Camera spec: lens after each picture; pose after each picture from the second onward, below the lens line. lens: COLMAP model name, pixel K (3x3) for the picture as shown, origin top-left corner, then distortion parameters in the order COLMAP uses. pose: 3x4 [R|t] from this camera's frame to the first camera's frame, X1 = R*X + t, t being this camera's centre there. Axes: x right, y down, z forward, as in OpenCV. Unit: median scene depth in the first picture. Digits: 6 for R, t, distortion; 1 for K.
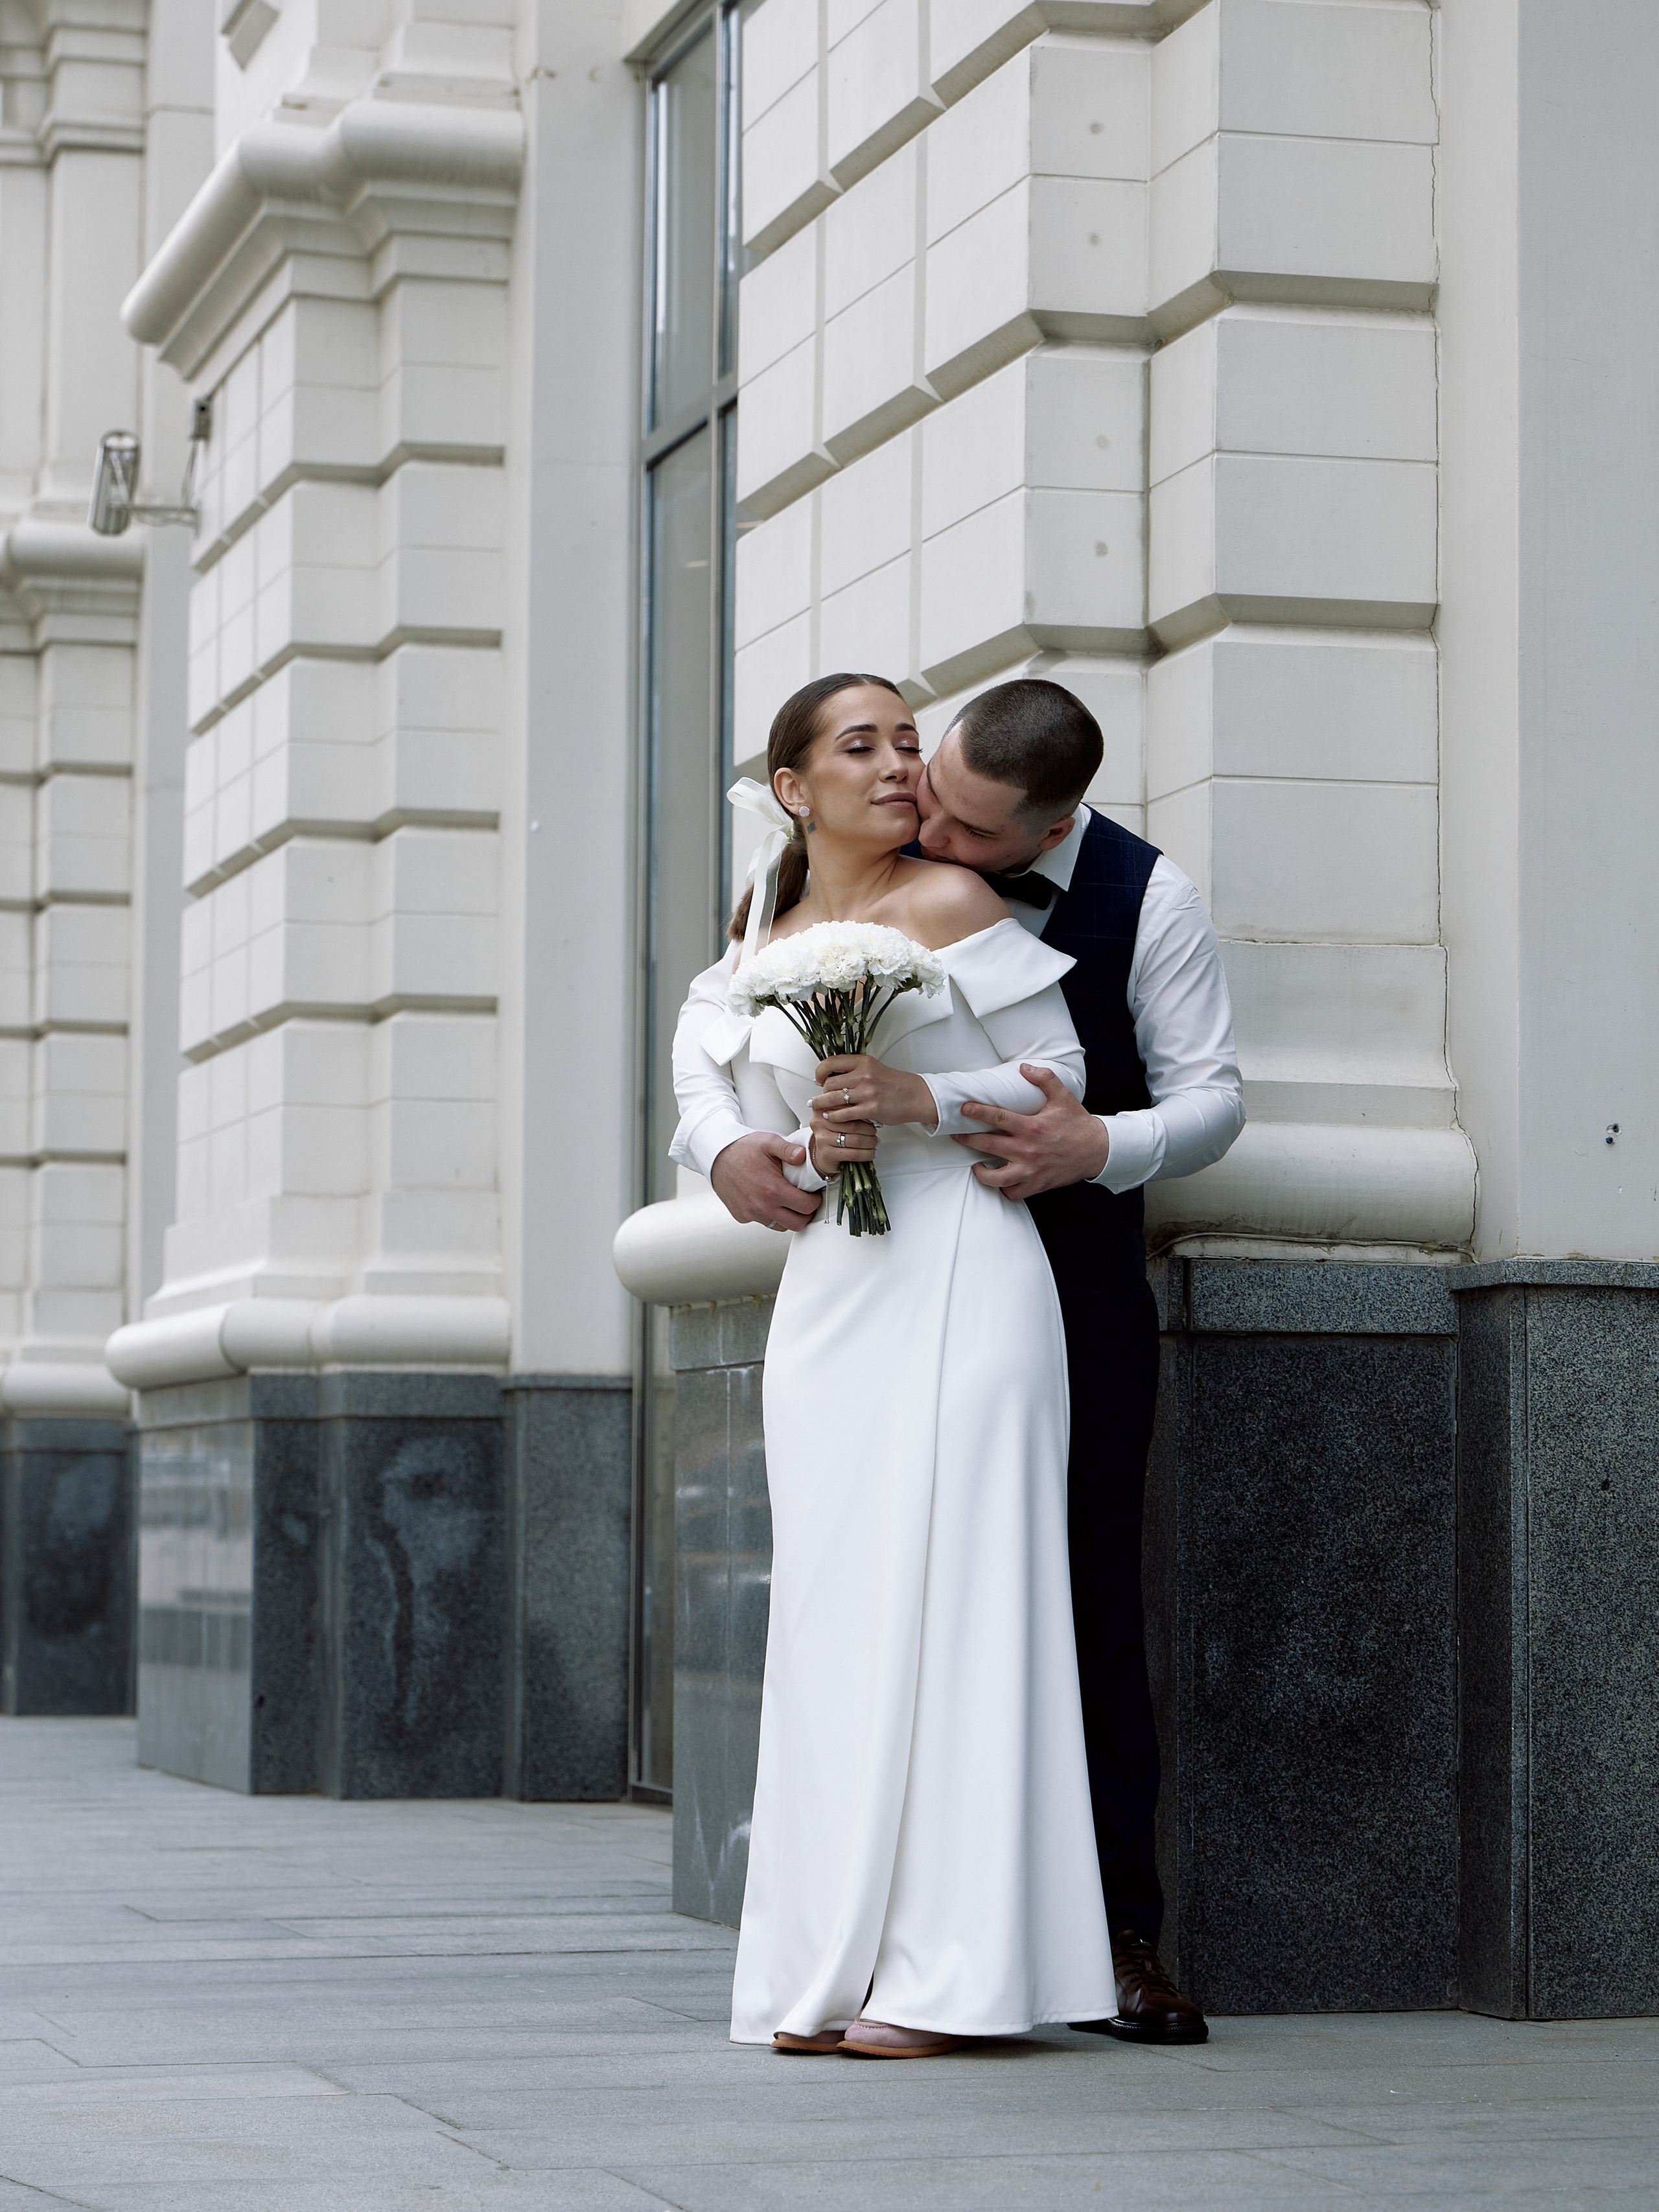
lens RADIAL K [[5840.0, 0, 829.5], [0, 5840.0, 1106.0], [0, 0, 1]] dist [-0.066104, 0.832985]
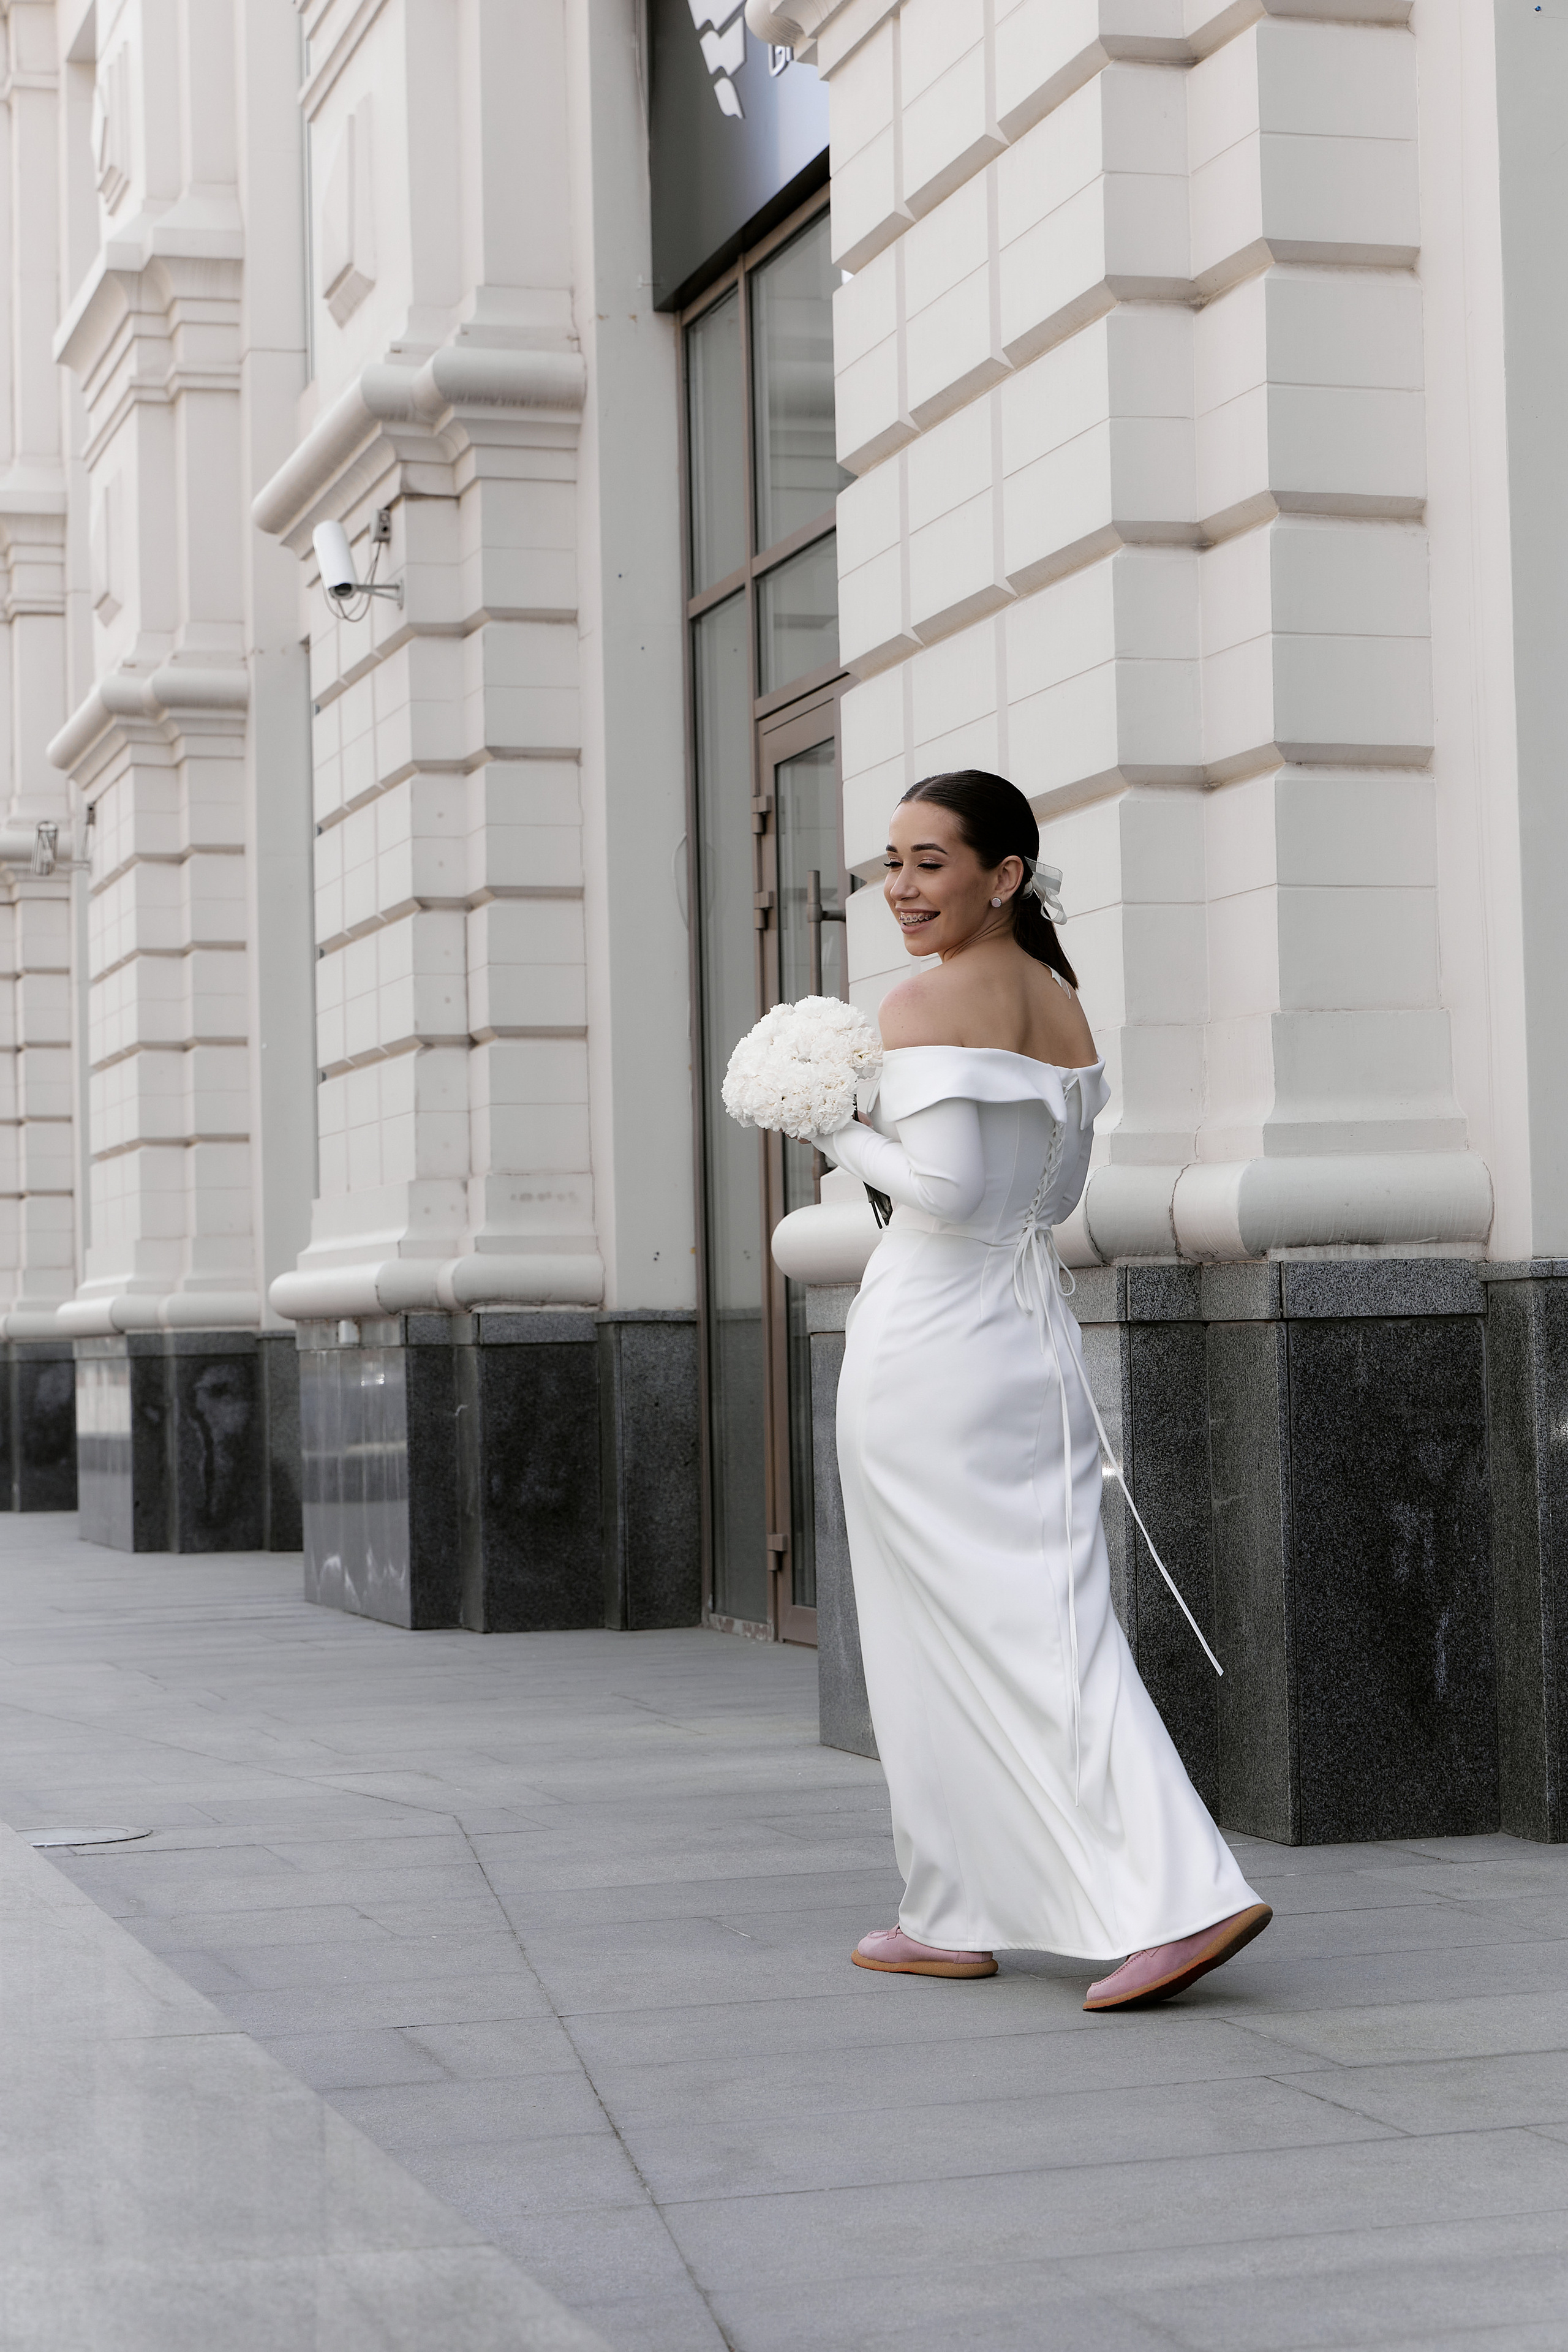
lens RADIAL K [[4169.7, 0, 784.0], [0, 4169.7, 1176.0], [0, 0, 1]] dist [-0.019087, -0.177818]
pose [[0.998887, -0.029024, 0.037170, 0.067754], [0.027846, 0.999105, 0.031836, -0.043822], [-0.038061, -0.030765, 0.998802, -0.377084]]
